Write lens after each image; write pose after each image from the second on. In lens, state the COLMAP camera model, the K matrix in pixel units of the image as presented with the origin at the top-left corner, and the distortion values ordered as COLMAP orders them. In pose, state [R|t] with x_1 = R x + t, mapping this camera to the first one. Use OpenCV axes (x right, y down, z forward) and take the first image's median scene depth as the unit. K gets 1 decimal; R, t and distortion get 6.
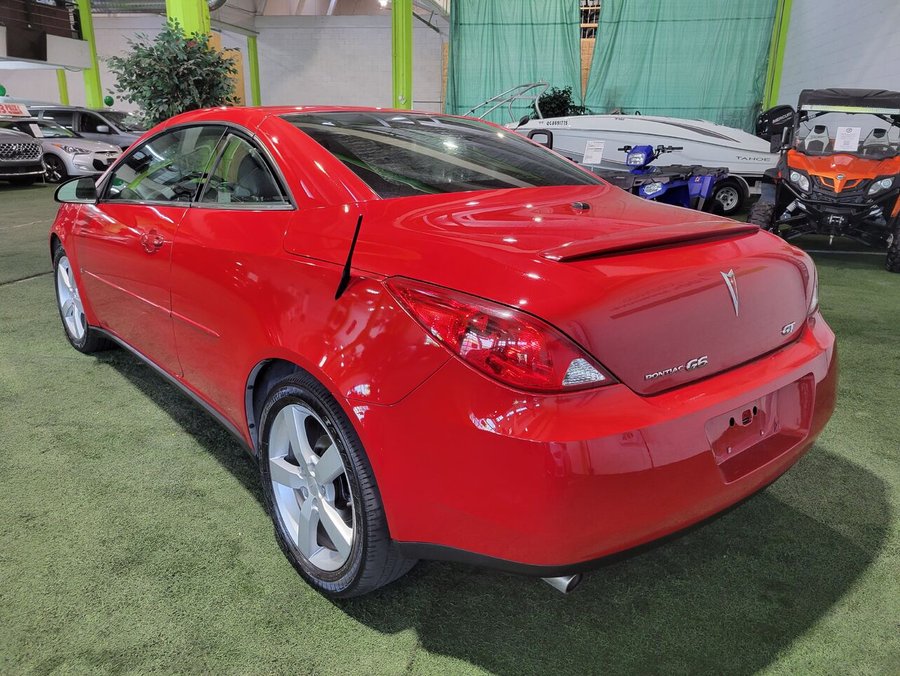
lens RADIAL K [[686.8, 0, 450.0], [0, 686.8, 338.0], [0, 0, 1]] dist [0.029633, -0.010987]
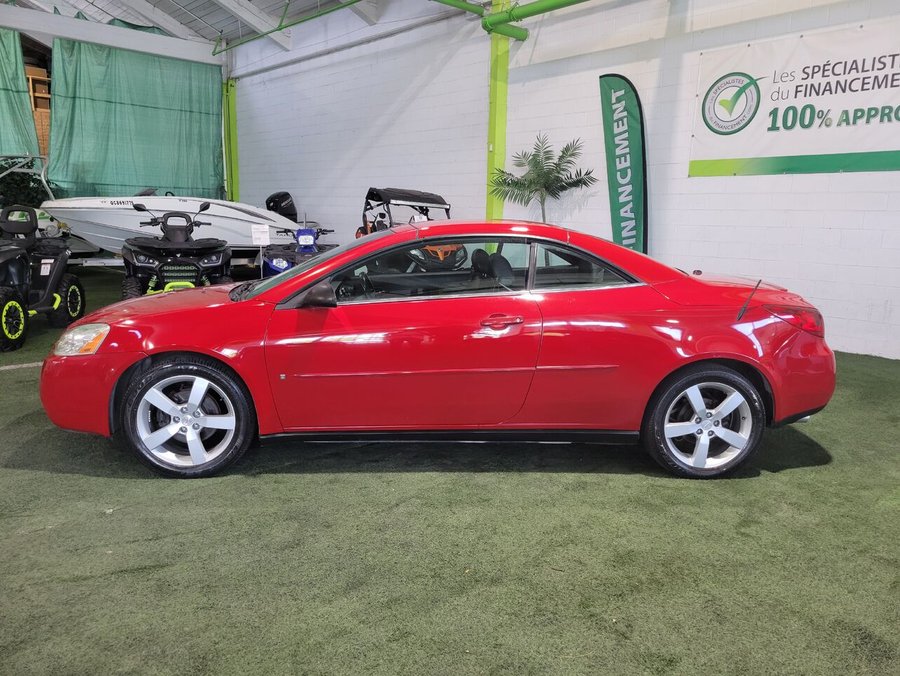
lens RADIAL K [[677.8, 0, 464.6], [0, 677.8, 342.1], [0, 0, 1]] dist [0.061926, -0.046109]
pose [[0.571383, -0.151313, 0.806614, -0.281679], [0.221525, 0.974810, 0.025943, -0.027053], [-0.790220, 0.163862, 0.590509, 0.054047]]
